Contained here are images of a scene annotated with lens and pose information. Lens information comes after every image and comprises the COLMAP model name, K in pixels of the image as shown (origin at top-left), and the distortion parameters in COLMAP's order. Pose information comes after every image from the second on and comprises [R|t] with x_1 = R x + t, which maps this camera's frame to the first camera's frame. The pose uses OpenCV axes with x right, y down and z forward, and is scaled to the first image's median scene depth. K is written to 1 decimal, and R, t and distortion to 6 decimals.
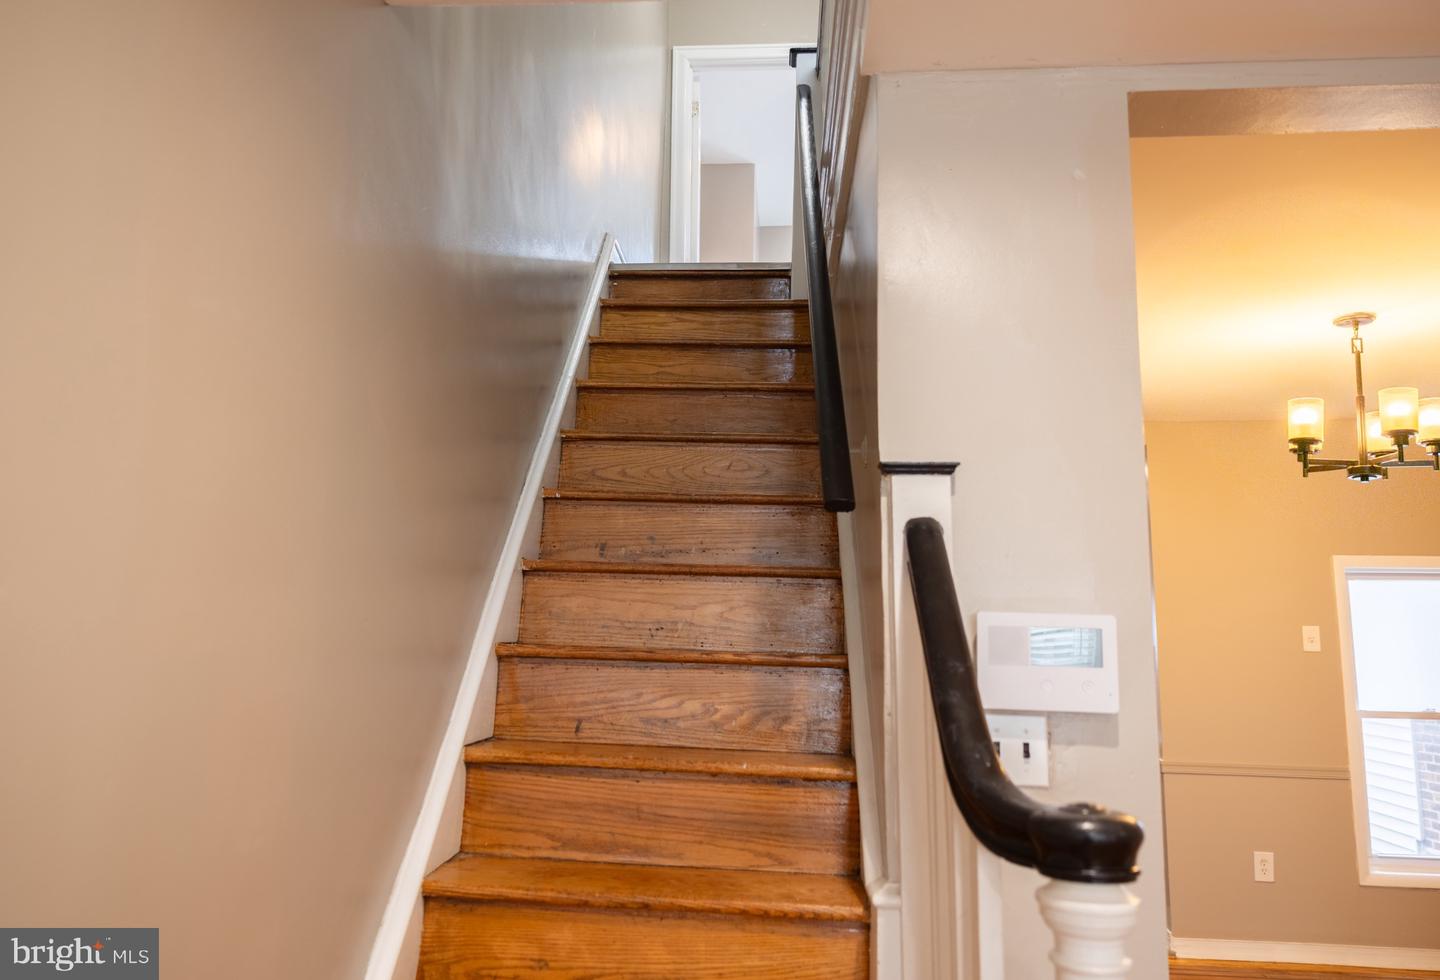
lens RADIAL K [[868.3, 0, 720.0], [0, 868.3, 490.0], [0, 0, 1]] dist [-0.001030, -0.000172]
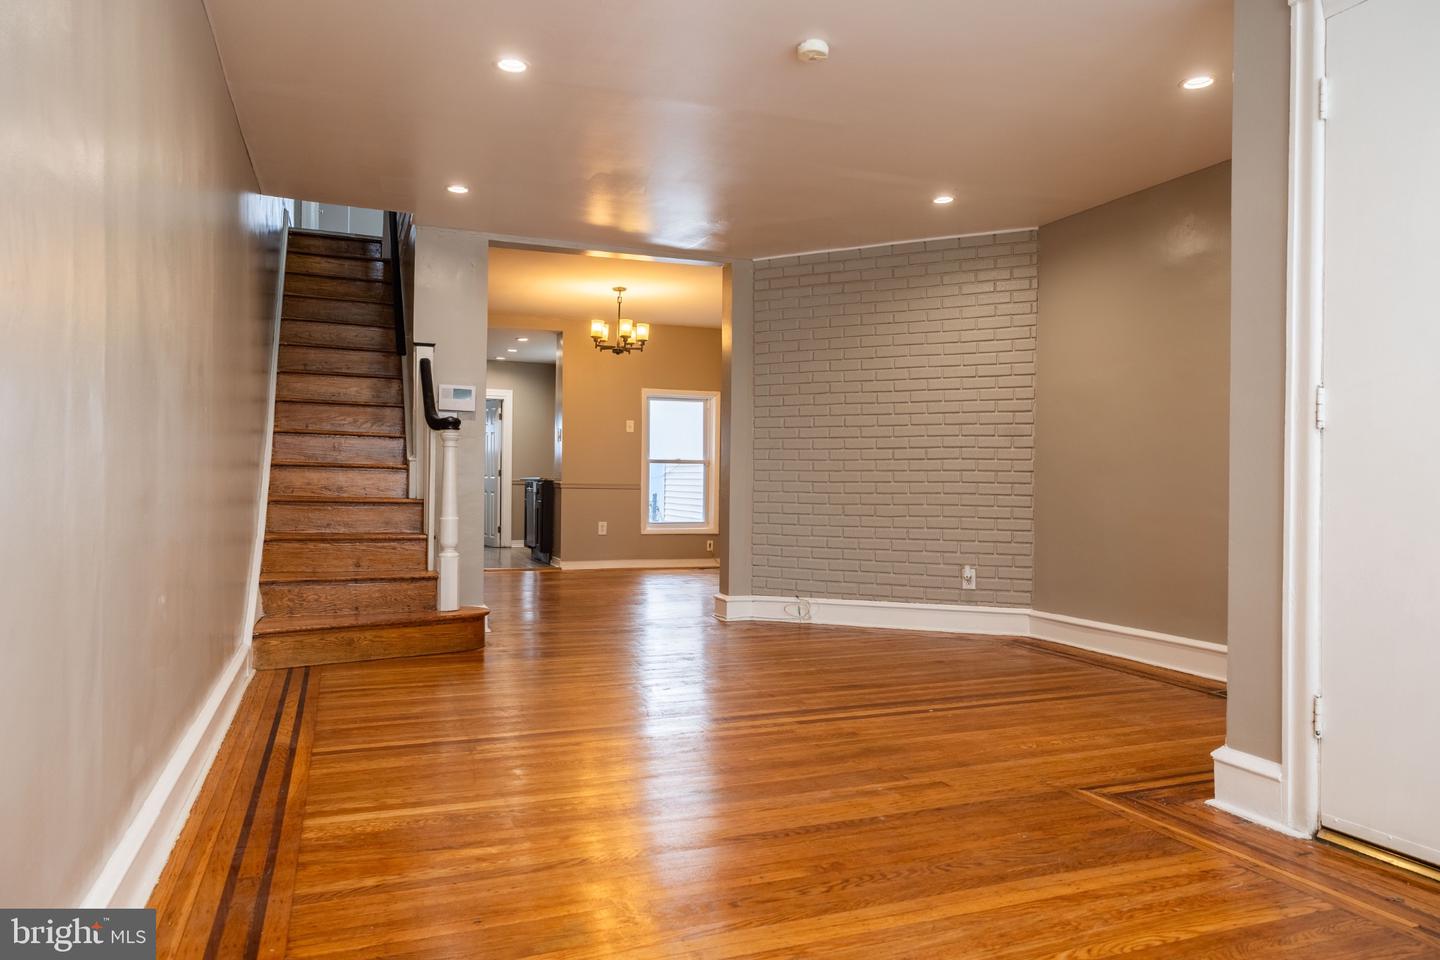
lens RADIAL K [[985.2, 0, 720.0], [0, 985.2, 480.0], [0, 0, 1]] dist [-0.001353, -0.003336]
pose [[0.905026, -0.001534, 0.425353, -0.264173], [-0.059518, 0.989699, 0.130204, -0.048481], [-0.421171, -0.143154, 0.895612, -2.144394]]
